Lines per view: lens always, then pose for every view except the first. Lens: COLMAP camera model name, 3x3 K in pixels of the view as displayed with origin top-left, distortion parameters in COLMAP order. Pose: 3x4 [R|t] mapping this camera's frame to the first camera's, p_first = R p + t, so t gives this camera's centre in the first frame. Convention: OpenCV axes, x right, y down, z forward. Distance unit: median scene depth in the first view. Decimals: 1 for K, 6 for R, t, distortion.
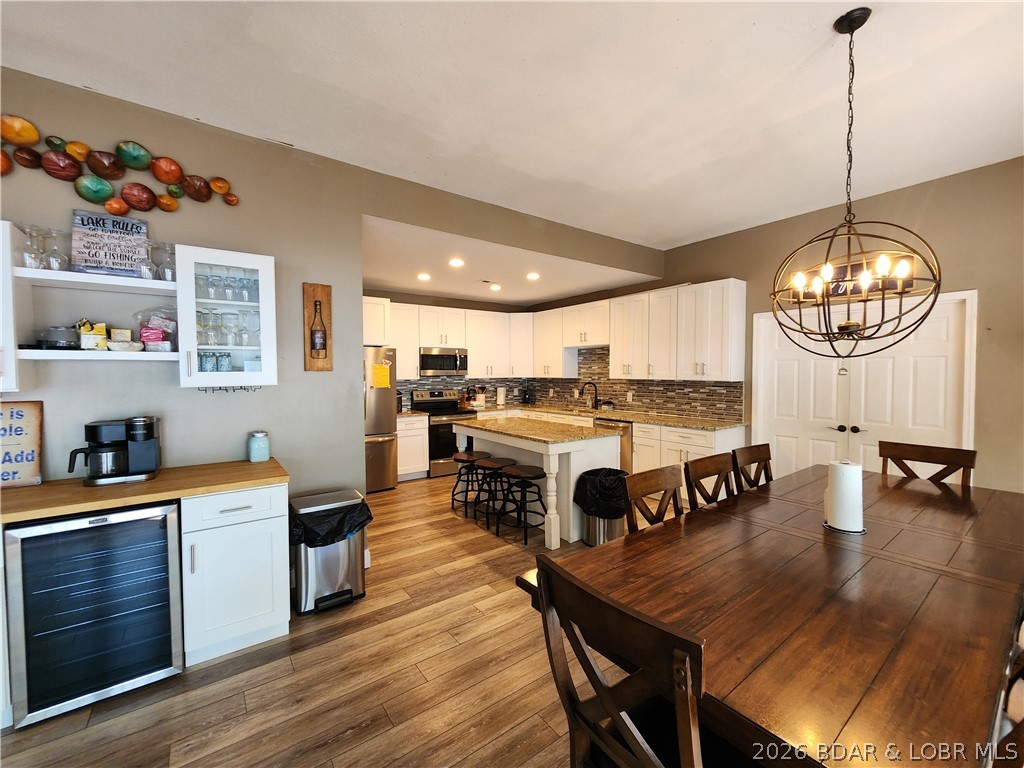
lens RADIAL K [[422.9, 0, 513.8], [0, 422.9, 384.7], [0, 0, 1]] dist [-0.001231, 0.000403]
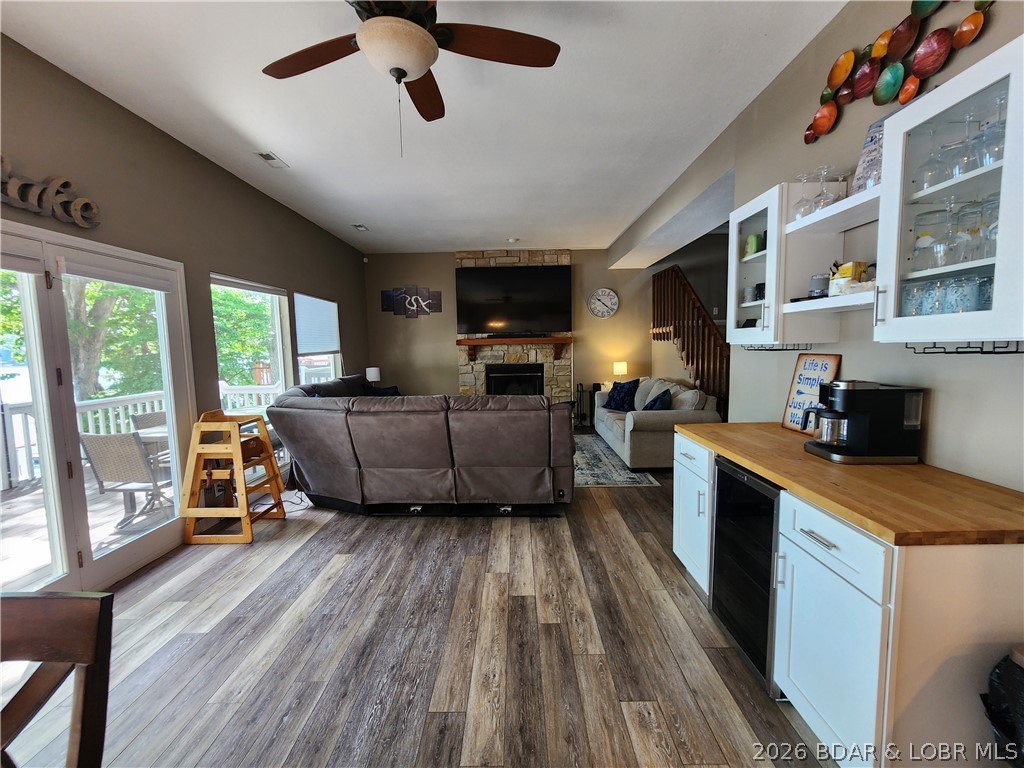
lens RADIAL K [[422.9, 0, 514.5], [0, 422.9, 387.8], [0, 0, 1]] dist [-0.001231, 0.000403]
pose [[-0.595555, 0.096894, -0.797450, 0.038225], [-0.001224, 0.992588, 0.121518, -0.001335], [0.803314, 0.073346, -0.591022, 0.429744]]
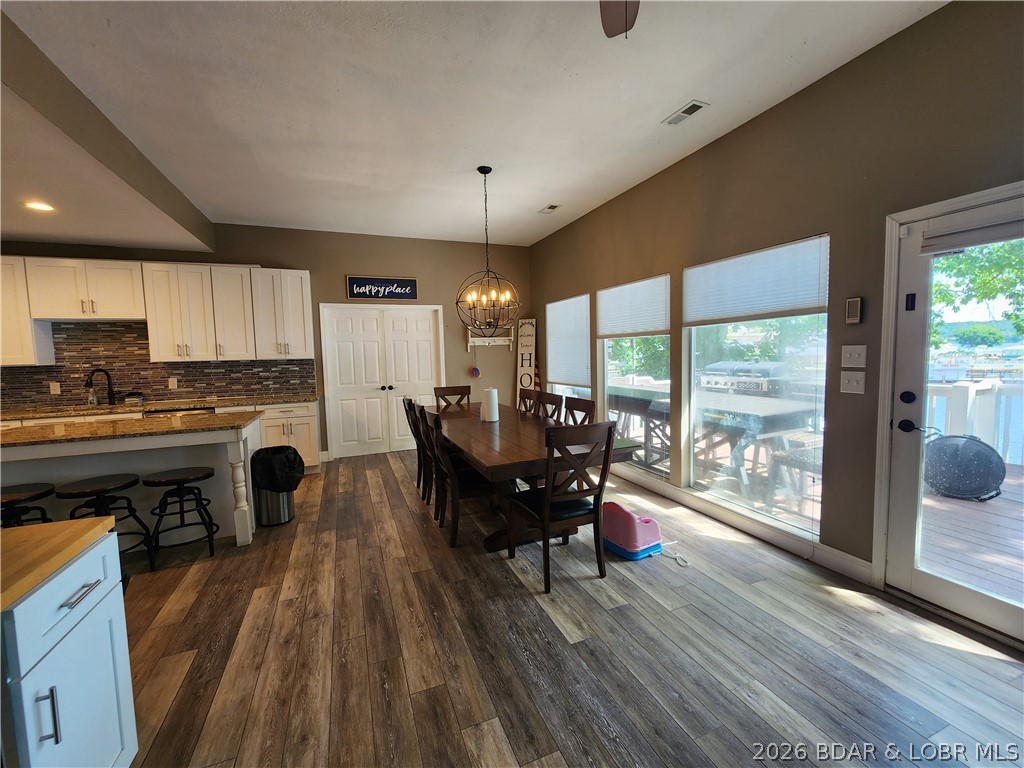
lens RADIAL K [[422.9, 0, 515.9], [0, 422.9, 382.9], [0, 0, 1]] dist [-0.001231, 0.000403]
pose [[0.247145, -0.077301, 0.965890, -0.440712], [0.052964, 0.996400, 0.066190, 0.009897], [-0.967530, 0.034799, 0.250349, 0.142088]]
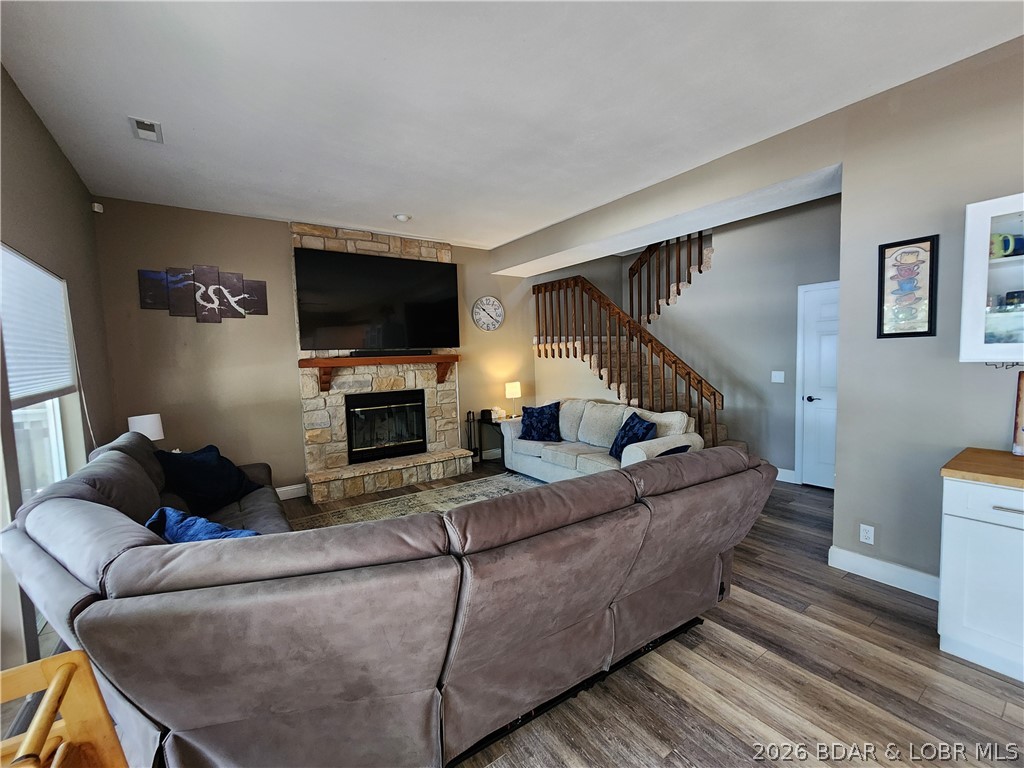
lens RADIAL K [[422.9, 0, 509.3], [0, 422.9, 391.2], [0, 0, 1]] dist [-0.001231, 0.000403]
pose [[-0.020898, 0.091605, -0.995576, -0.093572], [0.001202, 0.995795, 0.091600, -0.002956], [0.999781, 0.000718, -0.020921, -0.113984]]
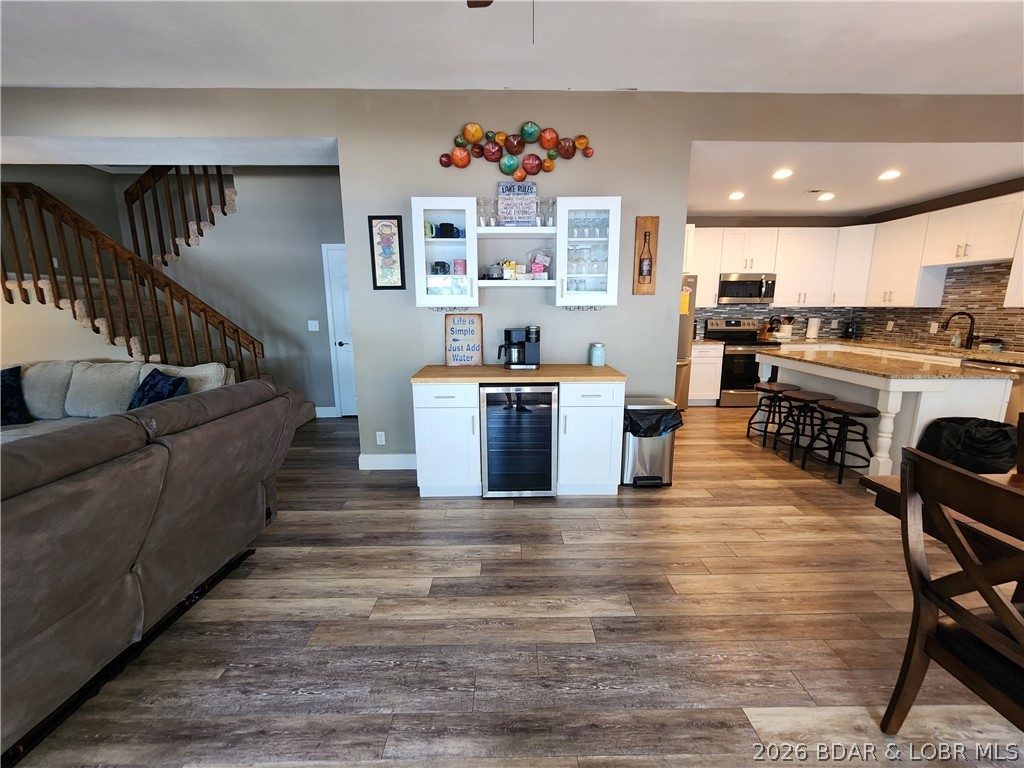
lens RADIAL K [[422.9, 0, 511.9], [0, 422.9, 386.1], [0, 0, 1]] dist [-0.001231, 0.000403]
pose [[0.814768, 0.110721, -0.569117, -0.039392], [-0.018859, 0.986138, 0.164852, 0.018348], [0.579481, -0.123583, 0.805561, -0.108627]]
